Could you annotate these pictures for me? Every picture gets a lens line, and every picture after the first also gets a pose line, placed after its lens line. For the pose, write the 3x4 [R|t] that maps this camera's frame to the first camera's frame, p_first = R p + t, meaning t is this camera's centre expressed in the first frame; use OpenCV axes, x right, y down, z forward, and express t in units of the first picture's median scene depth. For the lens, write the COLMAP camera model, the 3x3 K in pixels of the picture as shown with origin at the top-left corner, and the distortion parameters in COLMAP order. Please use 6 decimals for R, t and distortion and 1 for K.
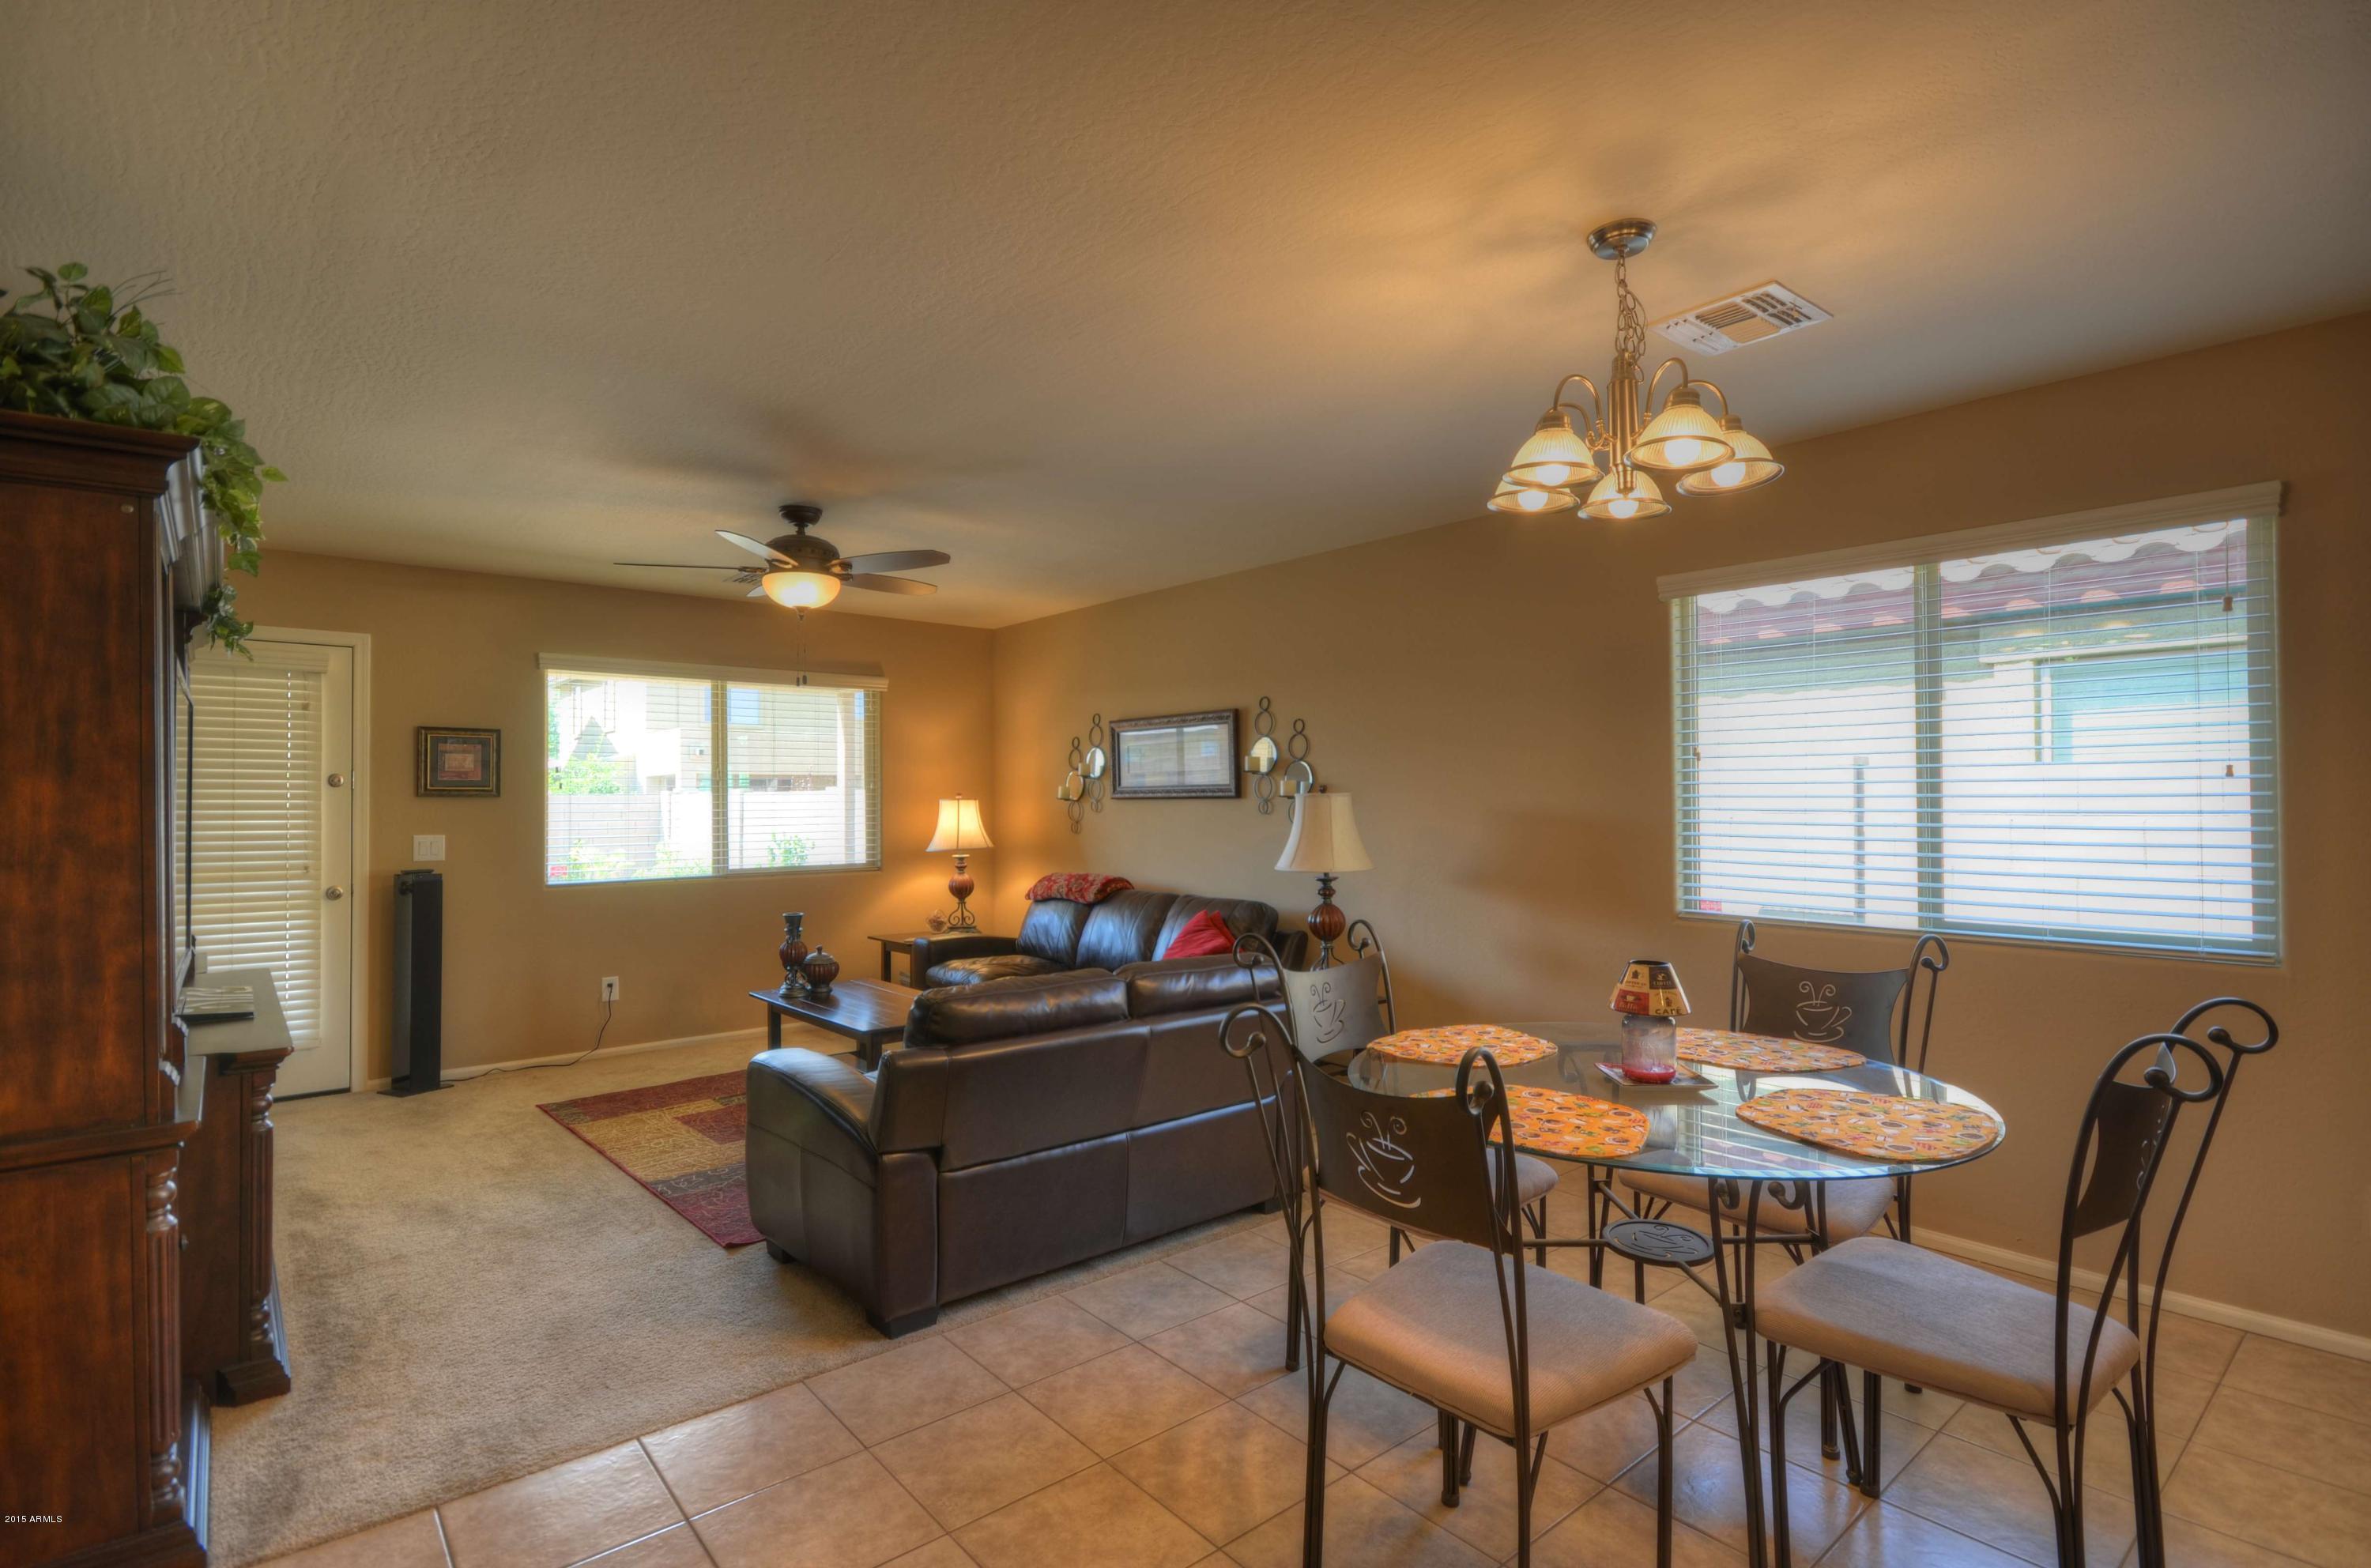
lens RADIAL K [[1126.0, 0, 1190.4], [0, 1126.0, 788.7], [0, 0, 1]] dist [-0.003147, 0.000203]
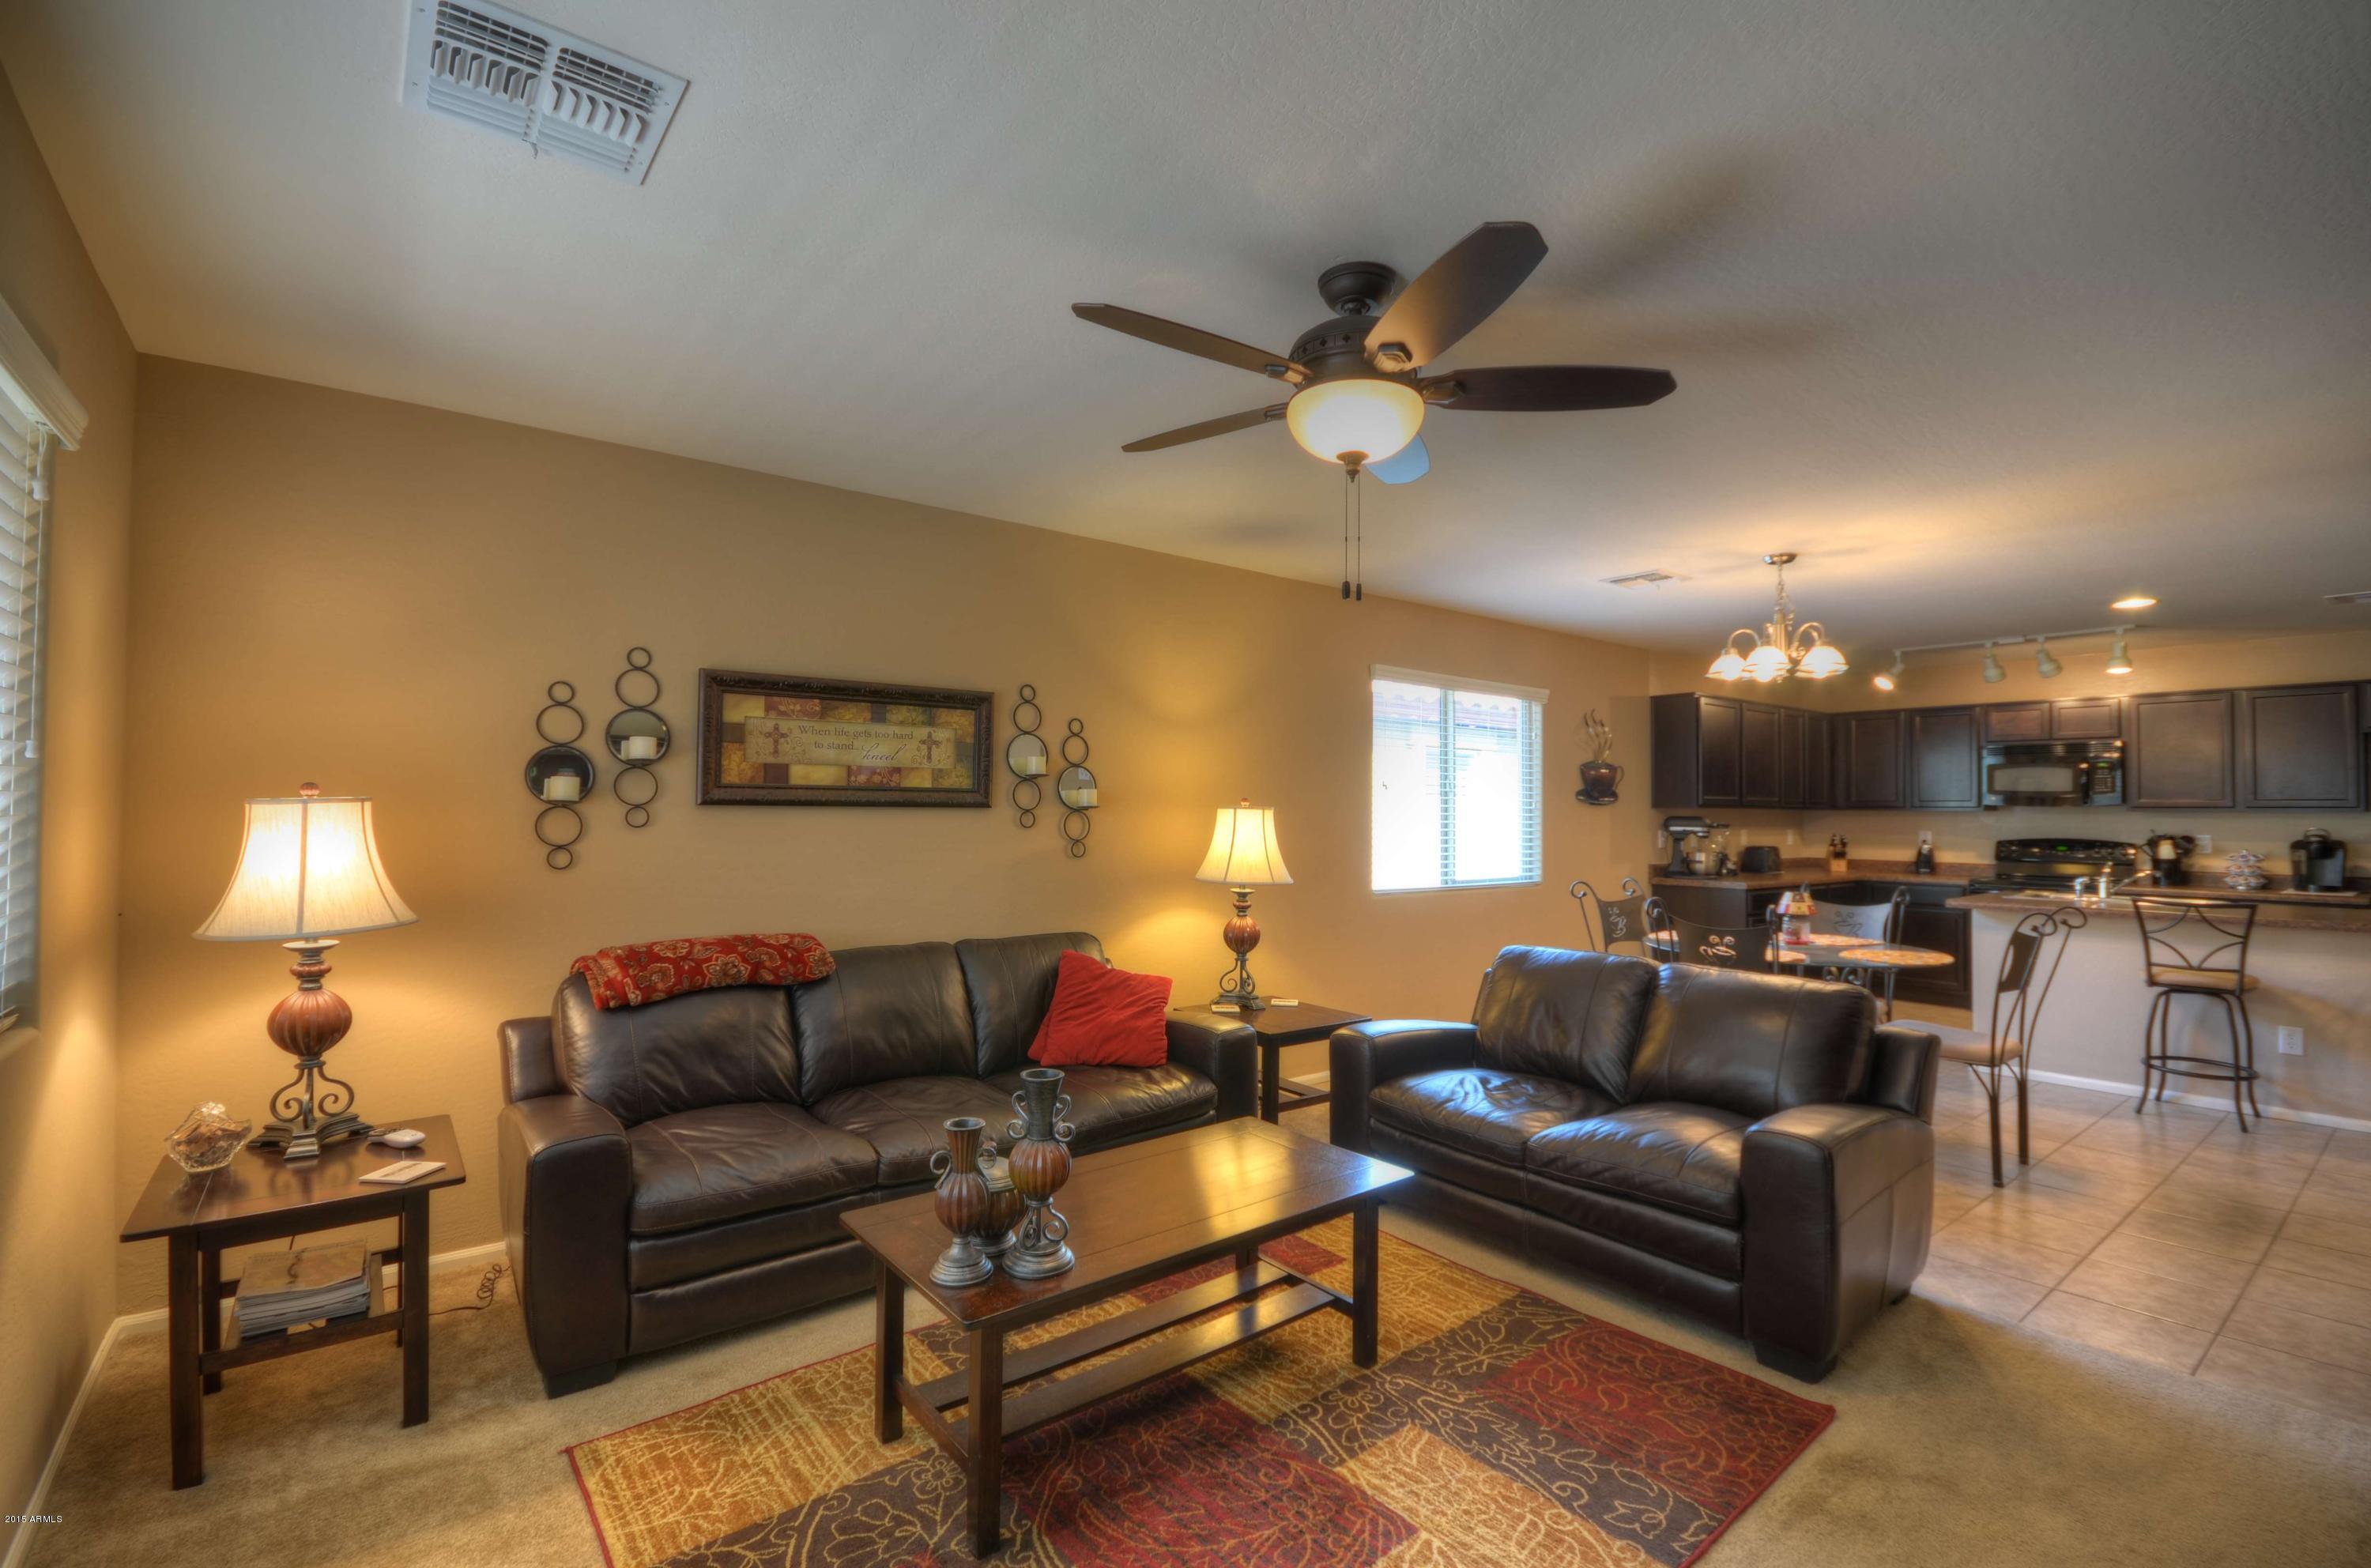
lens RADIAL K [[1038.6, 0, 1196.7], [0, 1038.6, 791.1], [0, 0, 1]] dist [0.008196, -0.010671]
pose [[0.042802, 0.026903, 0.998721, -0.955040], [-0.019018, 0.999478, -0.026108, 0.018651], [-0.998903, -0.017877, 0.043291, 1.185050]]
